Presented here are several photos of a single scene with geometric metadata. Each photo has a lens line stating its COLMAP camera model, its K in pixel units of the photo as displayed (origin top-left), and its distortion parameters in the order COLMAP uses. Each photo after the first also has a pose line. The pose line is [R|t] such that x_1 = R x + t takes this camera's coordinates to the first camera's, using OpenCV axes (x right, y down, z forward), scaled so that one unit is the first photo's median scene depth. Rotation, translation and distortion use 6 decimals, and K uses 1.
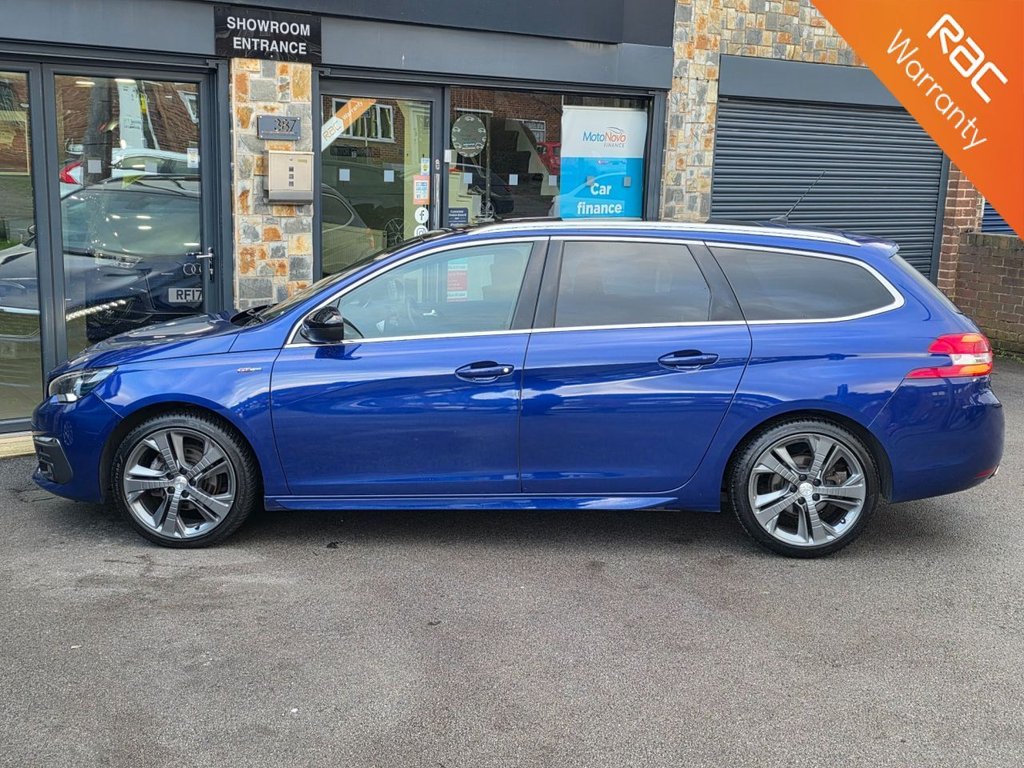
lens RADIAL K [[1143.4, 0, 504.1], [0, 1143.4, 363.4], [0, 0, 1]] dist [0.146409, -0.410558]
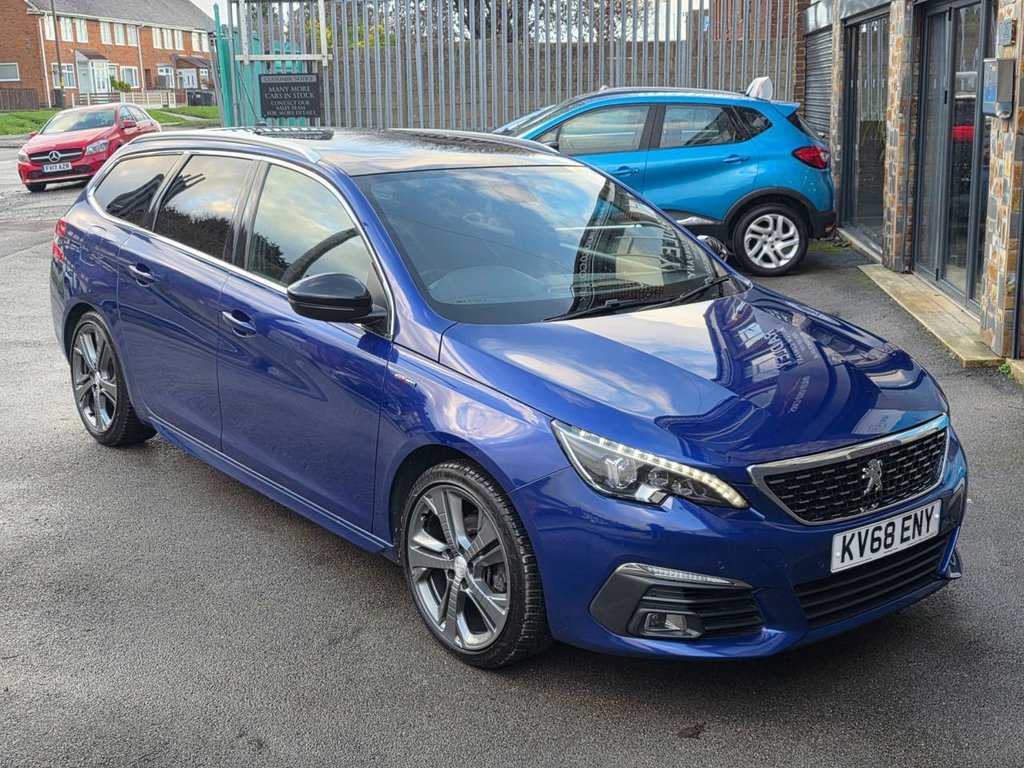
lens RADIAL K [[1270.4, 0, 522.2], [0, 1270.4, 383.0], [0, 0, 1]] dist [0.139878, -0.270503]
pose [[-0.655809, 0.157672, -0.738277, 0.846676], [-0.127271, 0.940857, 0.313992, -0.214873], [0.744121, 0.299880, -0.596955, 1.402089]]
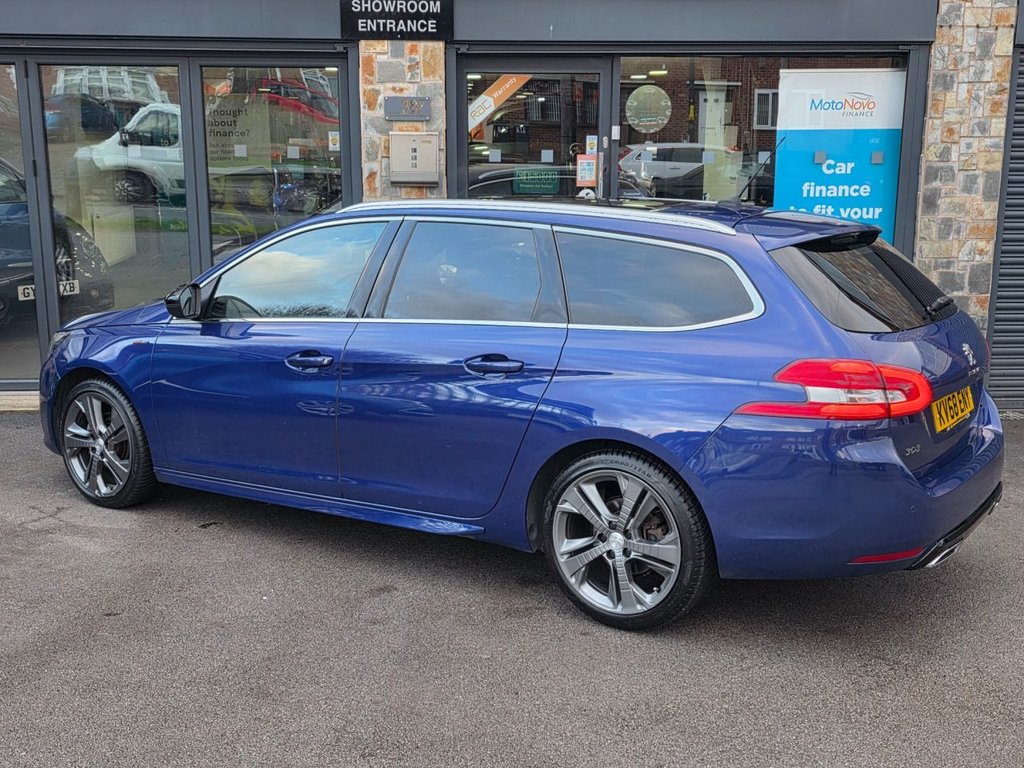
lens RADIAL K [[1147.6, 0, 514.0], [0, 1147.6, 368.9], [0, 0, 1]] dist [0.102079, -0.172280]
pose [[0.854336, 0.078993, -0.513683, 0.410090], [-0.072792, 0.996826, 0.032224, -0.019505], [0.514598, 0.009862, 0.857375, 0.197842]]
